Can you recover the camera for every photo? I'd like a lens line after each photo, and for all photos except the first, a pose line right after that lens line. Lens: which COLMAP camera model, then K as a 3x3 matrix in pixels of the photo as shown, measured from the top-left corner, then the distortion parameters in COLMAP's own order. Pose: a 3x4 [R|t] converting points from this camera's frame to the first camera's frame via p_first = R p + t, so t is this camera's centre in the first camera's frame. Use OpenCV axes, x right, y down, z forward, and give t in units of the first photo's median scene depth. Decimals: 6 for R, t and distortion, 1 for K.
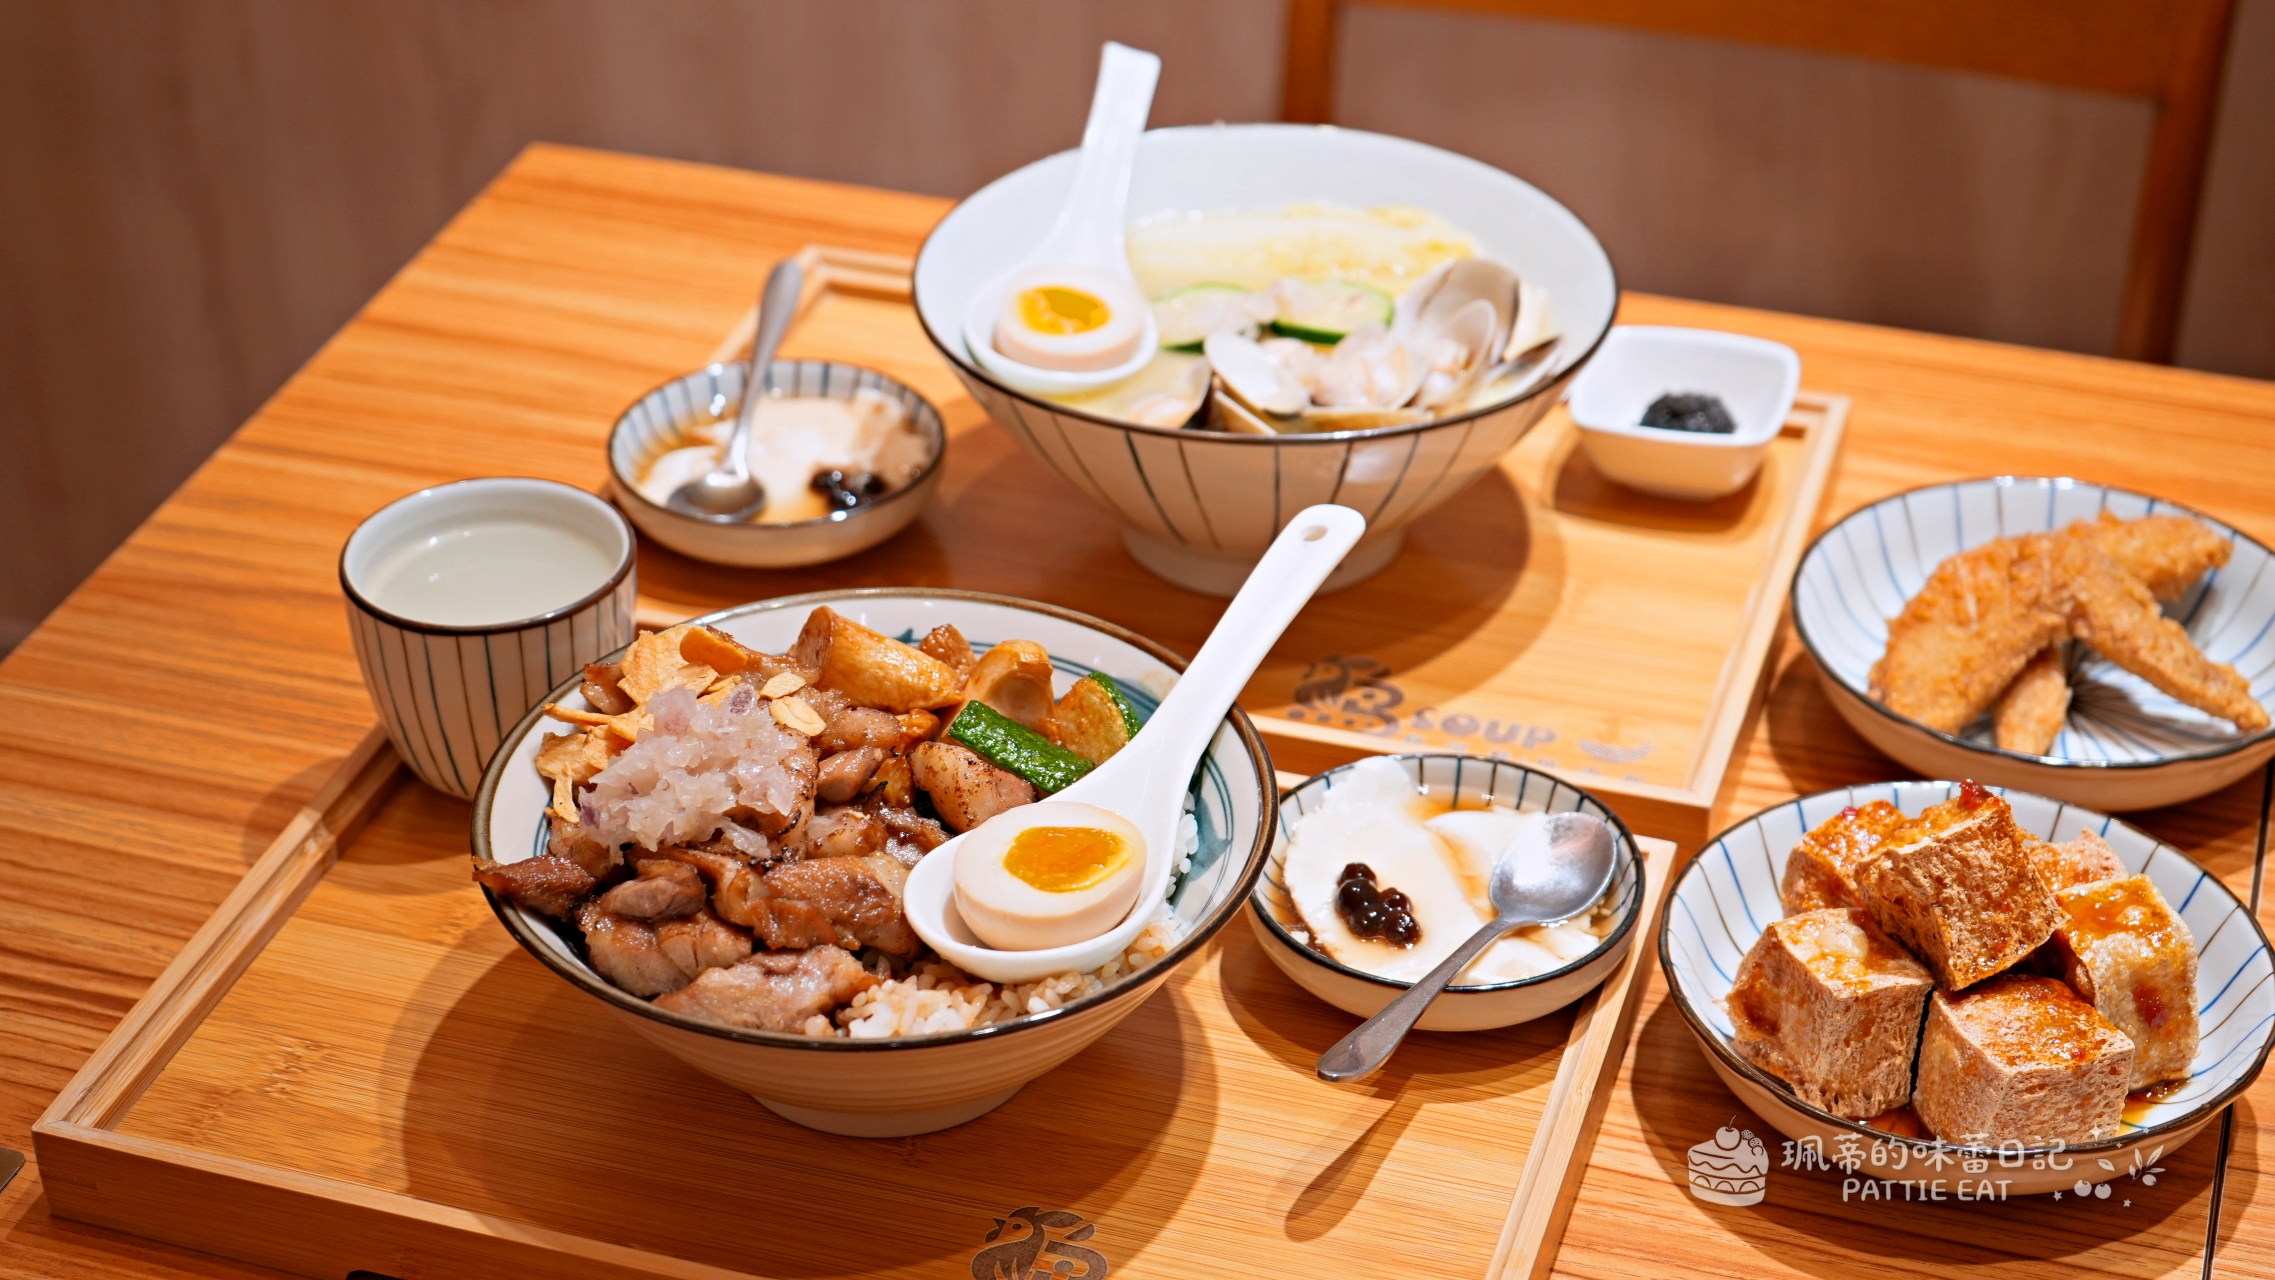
lens RADIAL K [[3890.1, 0, 1137.5], [0, 3890.1, 640.0], [0, 0, 1]] dist [-0.044489, 0.045167]
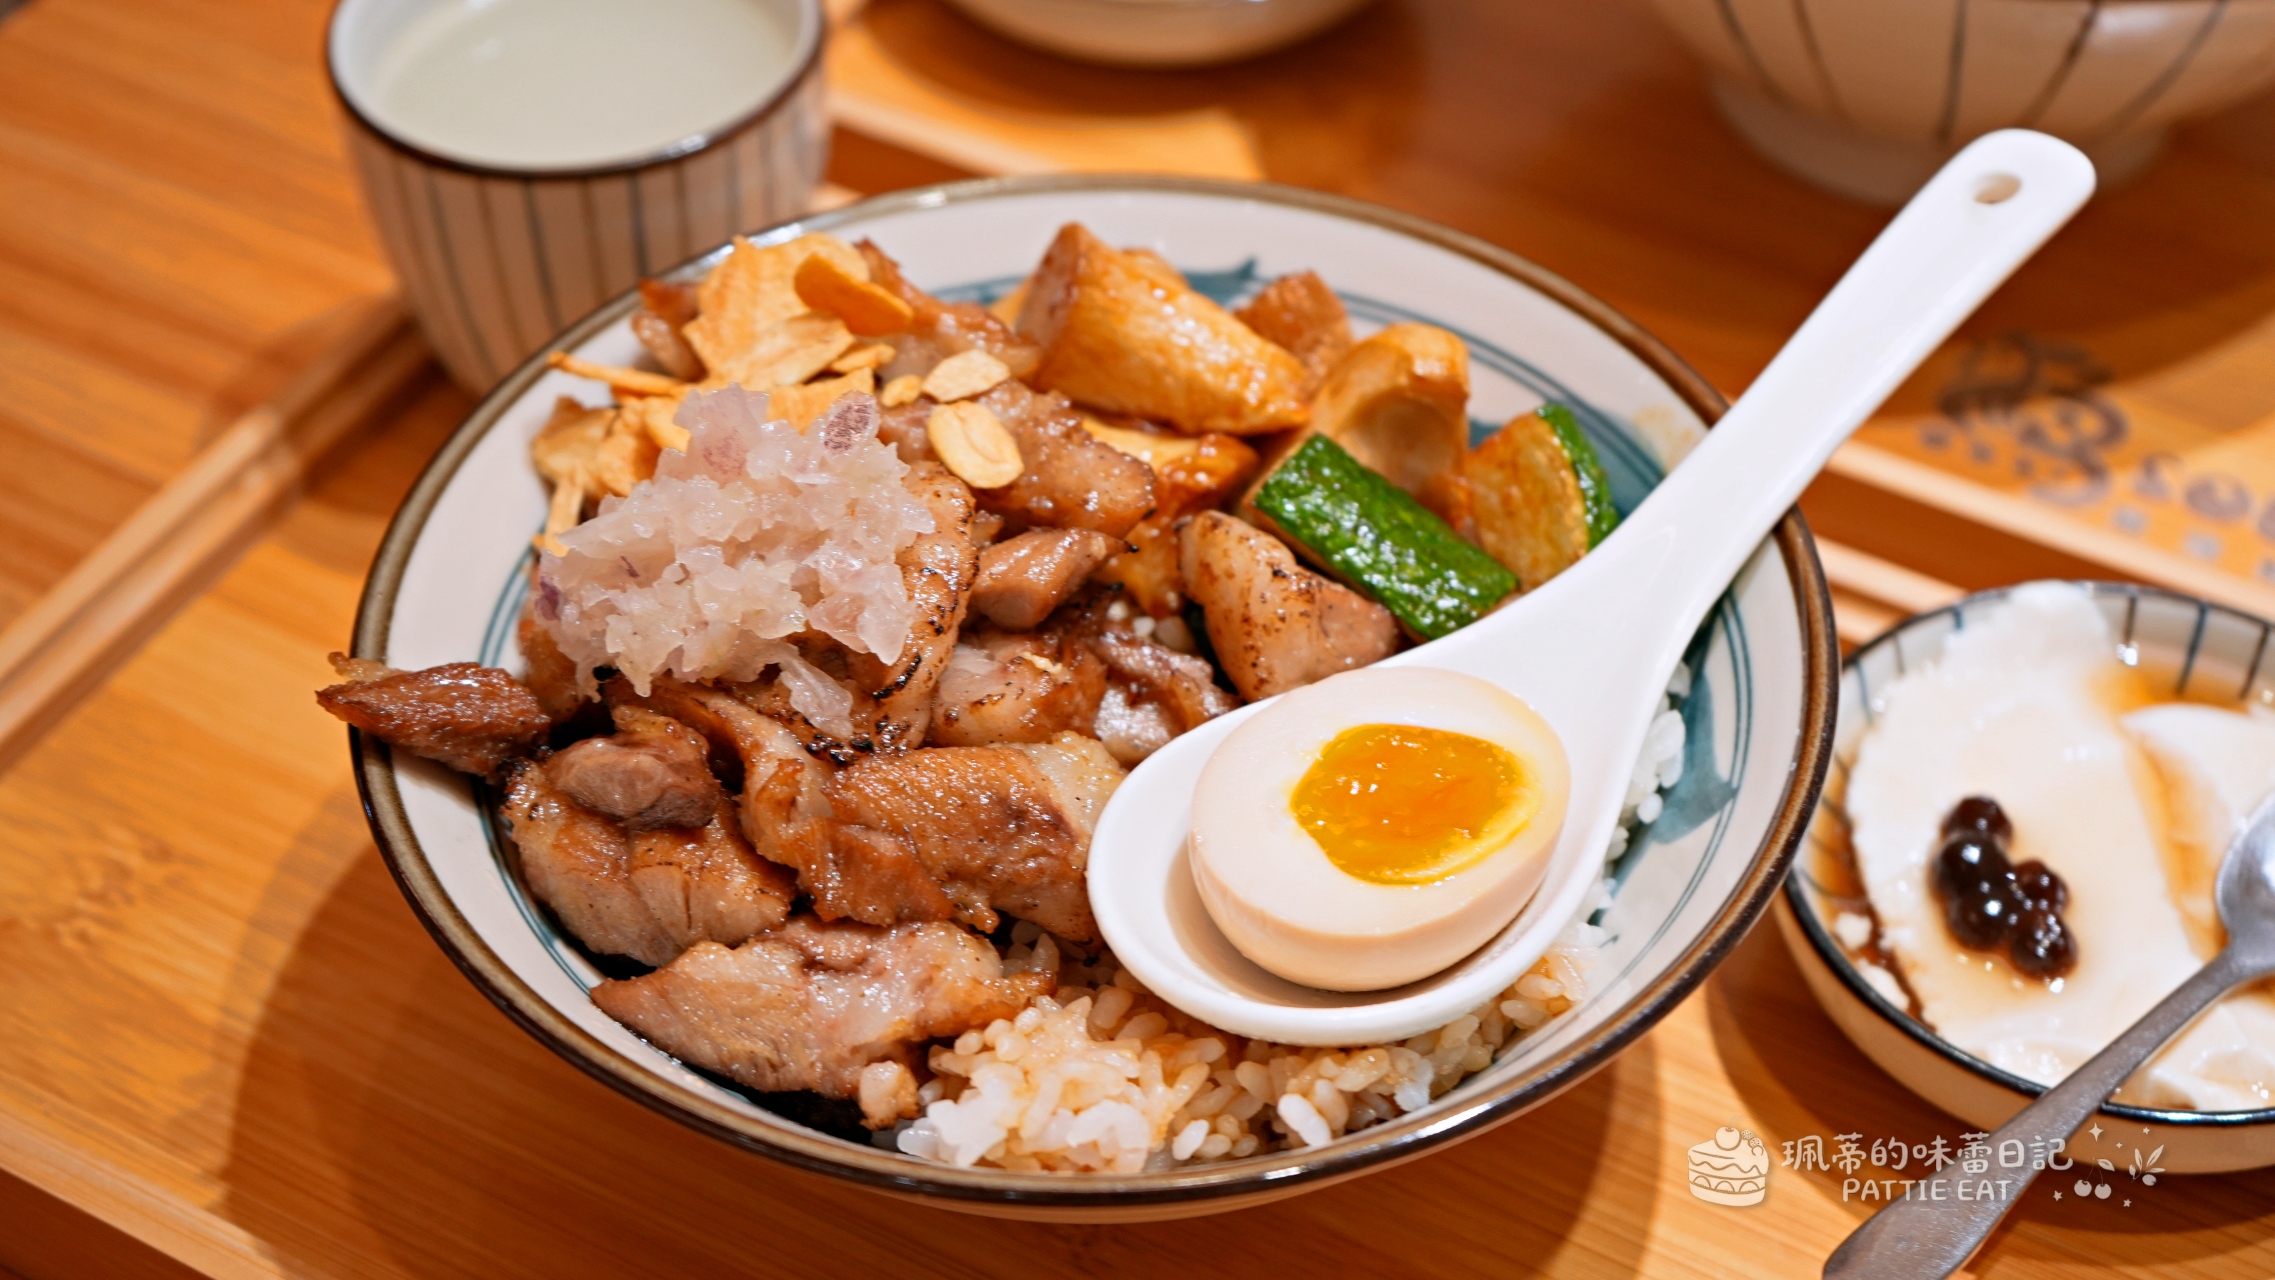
lens RADIAL K [[3890.1, 0, 1137.5], [0, 3890.1, 640.0], [0, 0, 1]] dist [-0.044489, 0.045167]
pose [[0.975276, 0.145236, -0.166564, 0.029480], [-0.109191, 0.971977, 0.208177, -0.069471], [0.192131, -0.184842, 0.963804, 0.473203]]
